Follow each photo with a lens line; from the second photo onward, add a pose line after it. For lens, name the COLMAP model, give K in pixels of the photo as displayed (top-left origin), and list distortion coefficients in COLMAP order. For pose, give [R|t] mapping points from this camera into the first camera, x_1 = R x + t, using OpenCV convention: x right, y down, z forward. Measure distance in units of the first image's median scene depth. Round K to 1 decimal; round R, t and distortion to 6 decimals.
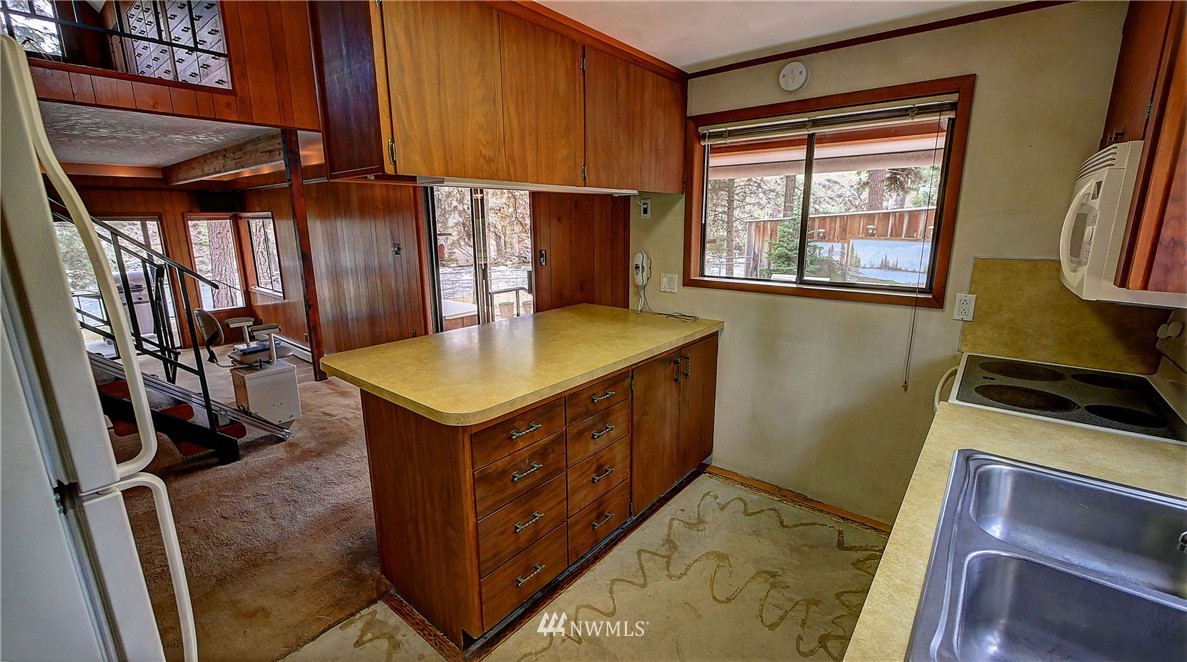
lens RADIAL K [[493.5, 0, 597.3], [0, 493.5, 335.2], [0, 0, 1]] dist [-0.002967, -0.000285]
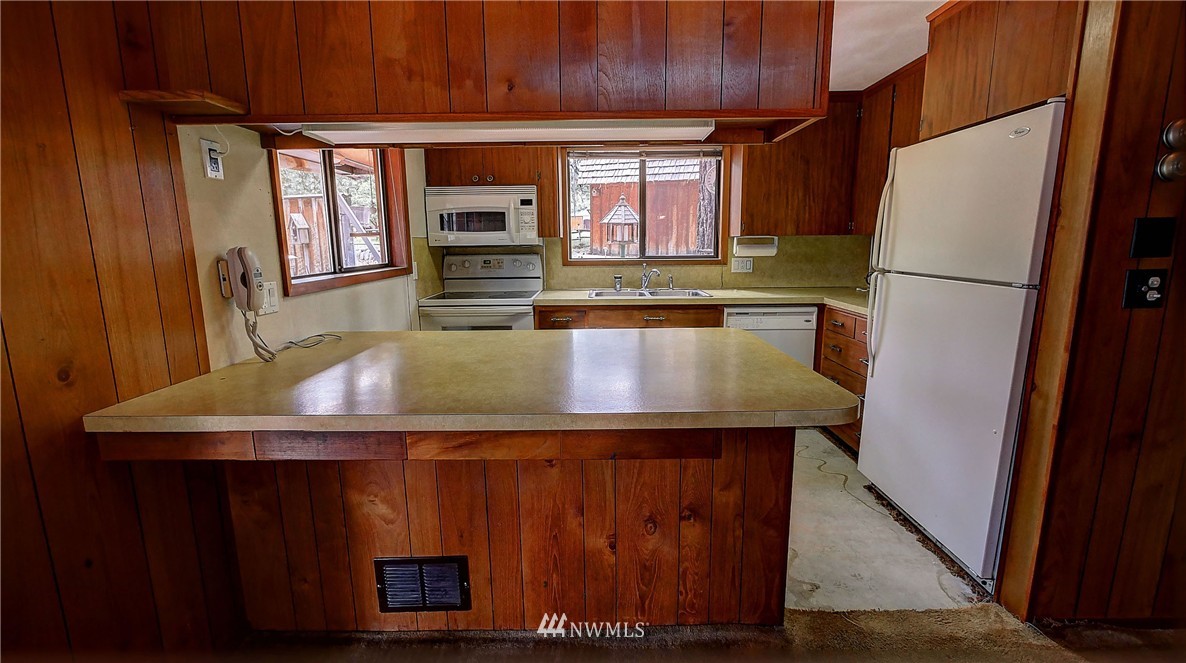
lens RADIAL K [[493.1, 0, 596.9], [0, 493.1, 325.2], [0, 0, 1]] dist [-0.002967, -0.000285]
pose [[-0.632952, -0.121437, 0.764608, -0.776040], [0.183121, 0.936113, 0.300266, -0.252063], [-0.752222, 0.330070, -0.570277, 1.480715]]
